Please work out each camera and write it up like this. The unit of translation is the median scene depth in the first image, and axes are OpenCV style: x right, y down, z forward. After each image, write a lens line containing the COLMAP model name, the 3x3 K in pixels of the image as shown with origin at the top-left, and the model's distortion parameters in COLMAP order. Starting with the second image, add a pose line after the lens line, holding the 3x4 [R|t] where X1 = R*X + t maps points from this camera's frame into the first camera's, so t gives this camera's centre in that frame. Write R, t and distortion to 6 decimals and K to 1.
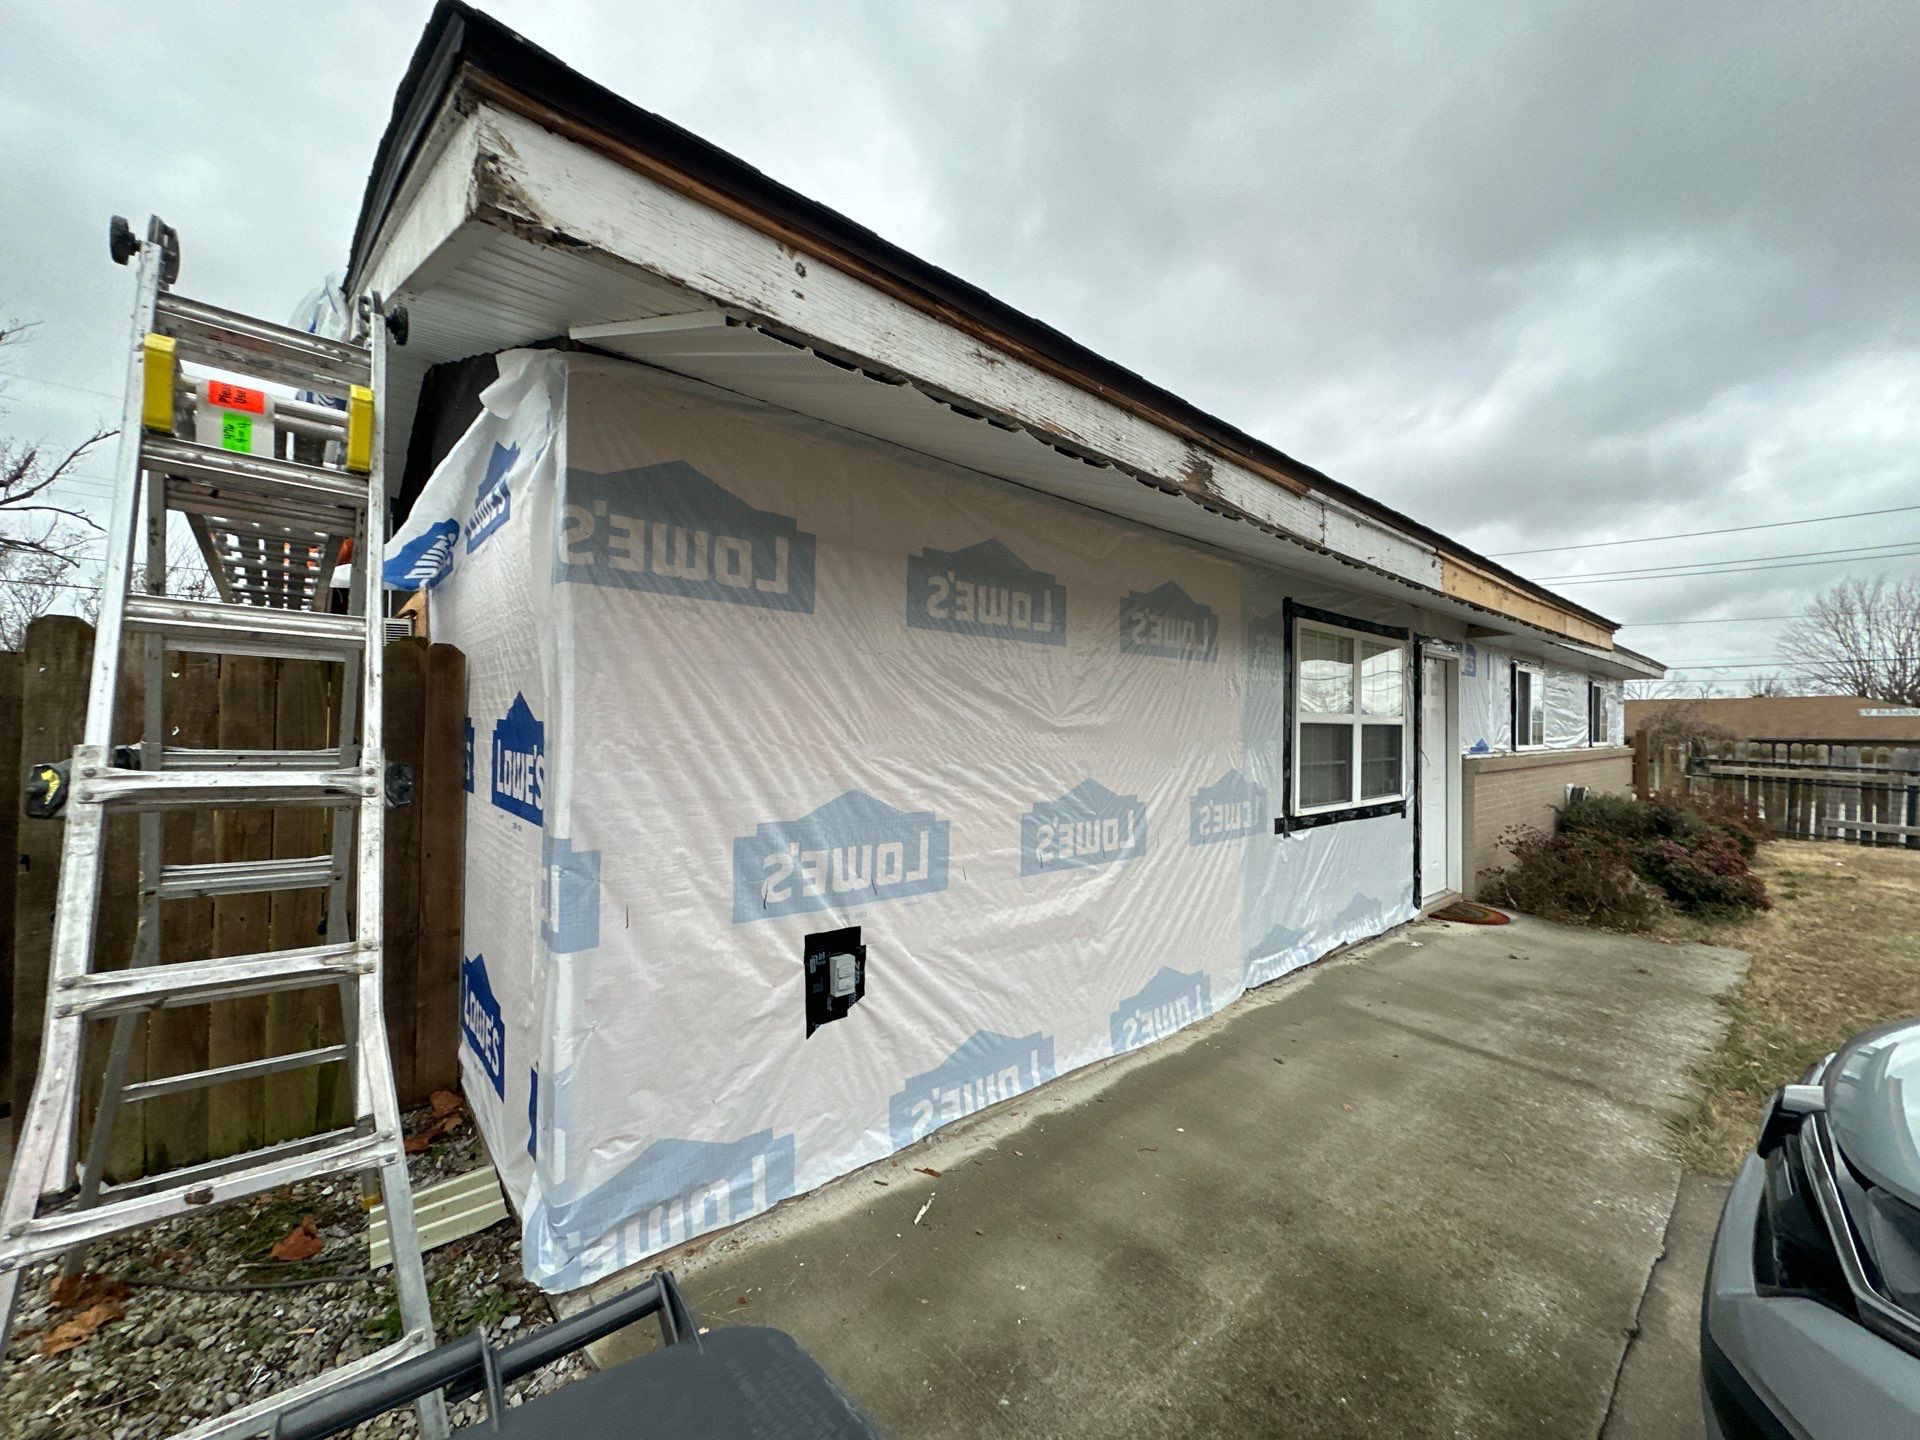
lens RADIAL K [[751.9, 0, 960.0], [0, 751.9, 720.0], [0, 0, 1]] dist [0.000848, 0.000106]
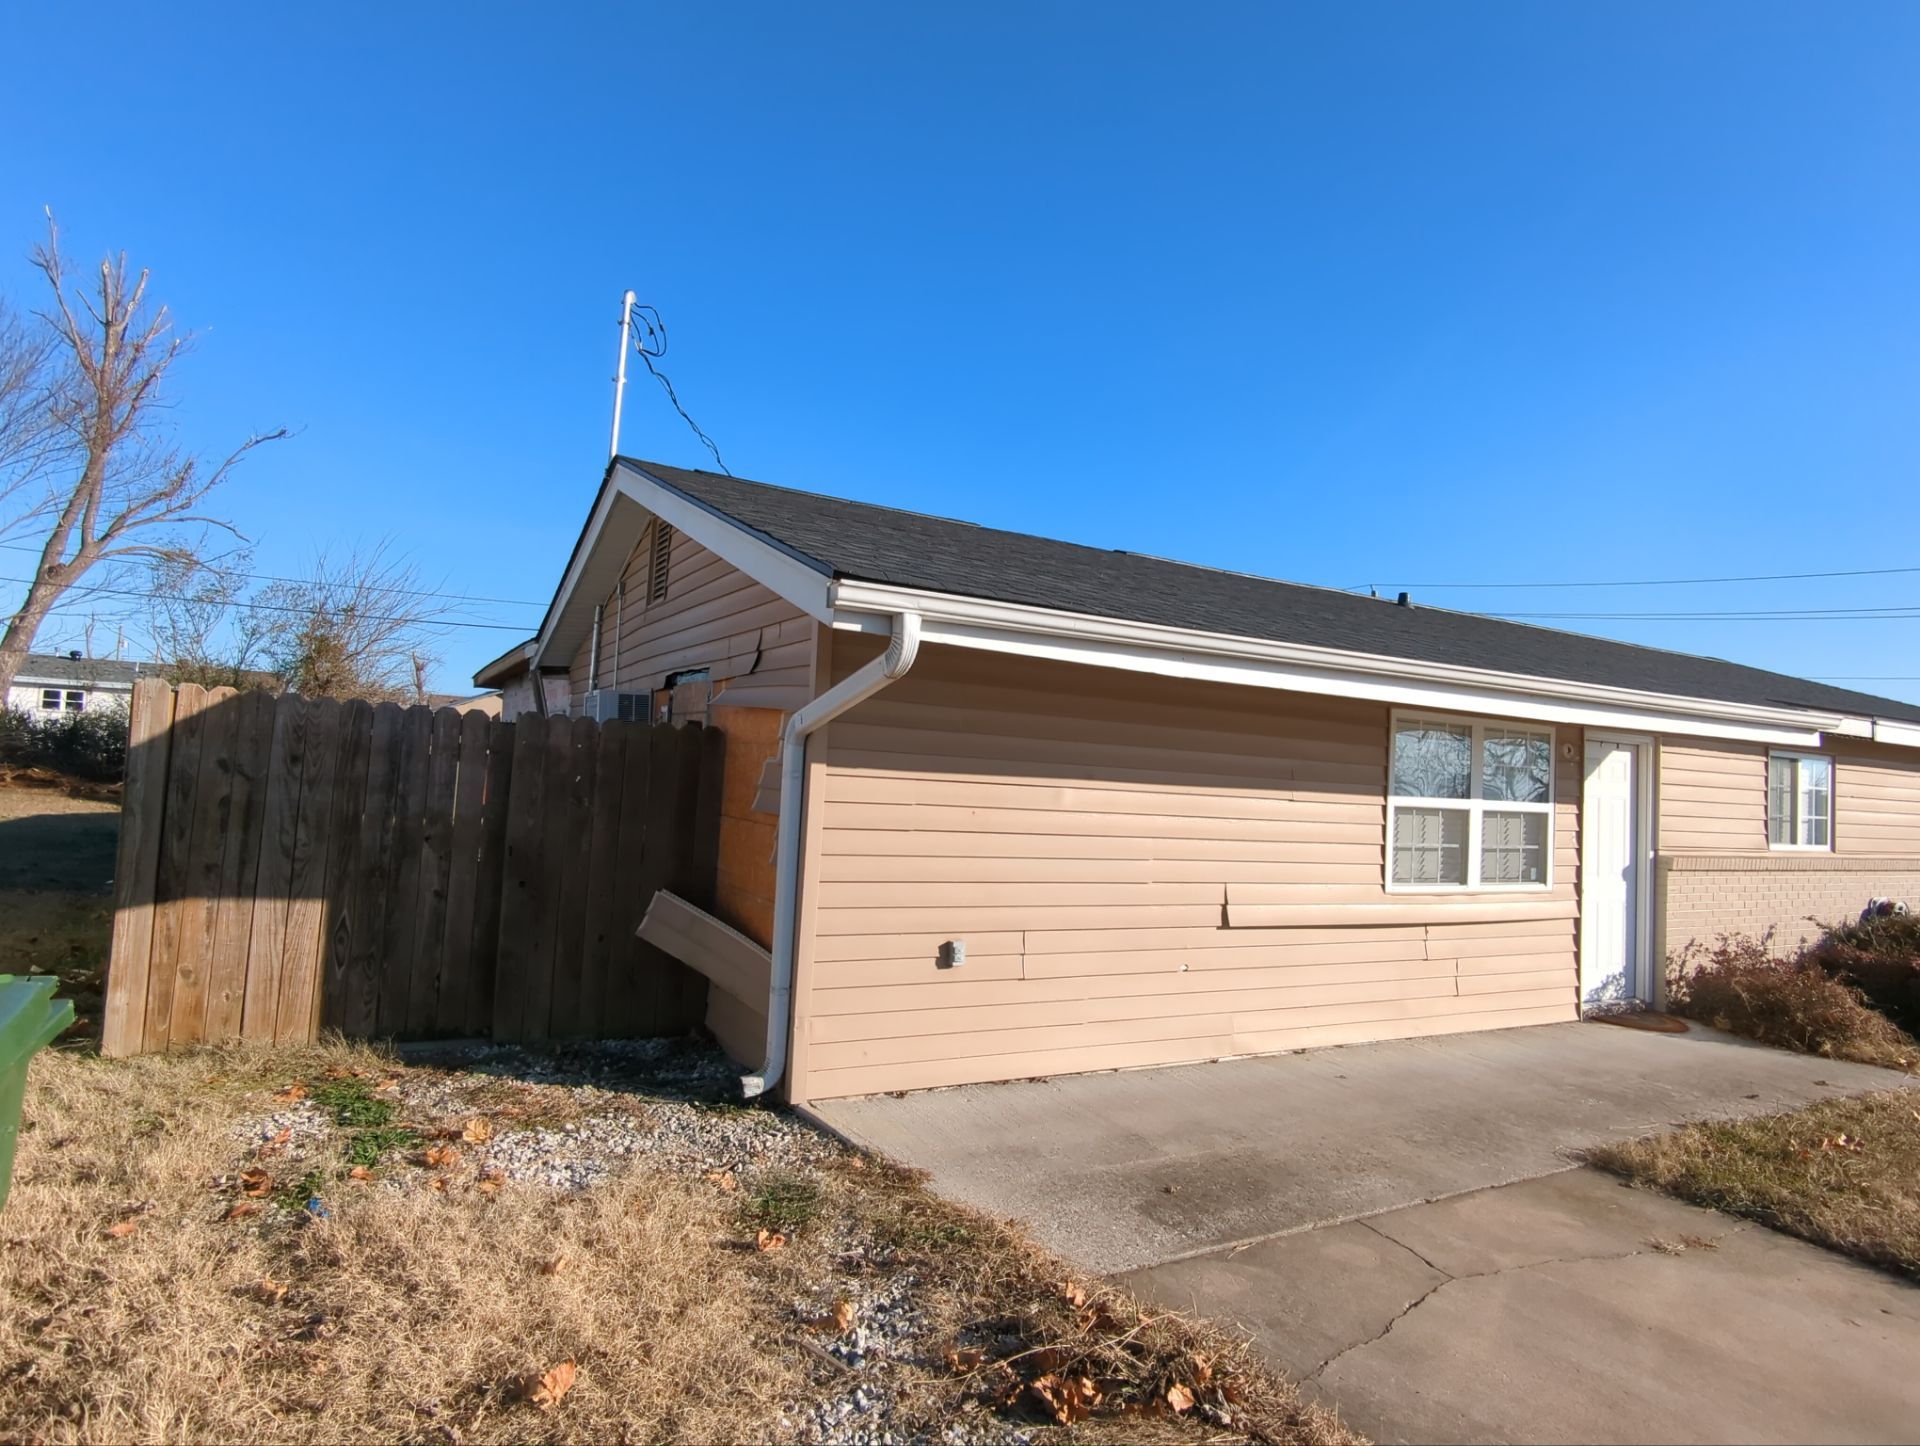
lens RADIAL K [[1062.1, 0, 957.4], [0, 1062.1, 697.9], [0, 0, 1]] dist [0.000717, 0.000784]
pose [[0.977191, 0.026422, -0.210714, 0.131570], [-0.040753, 0.997120, -0.063962, -0.023074], [0.208417, 0.071090, 0.975453, -0.535317]]
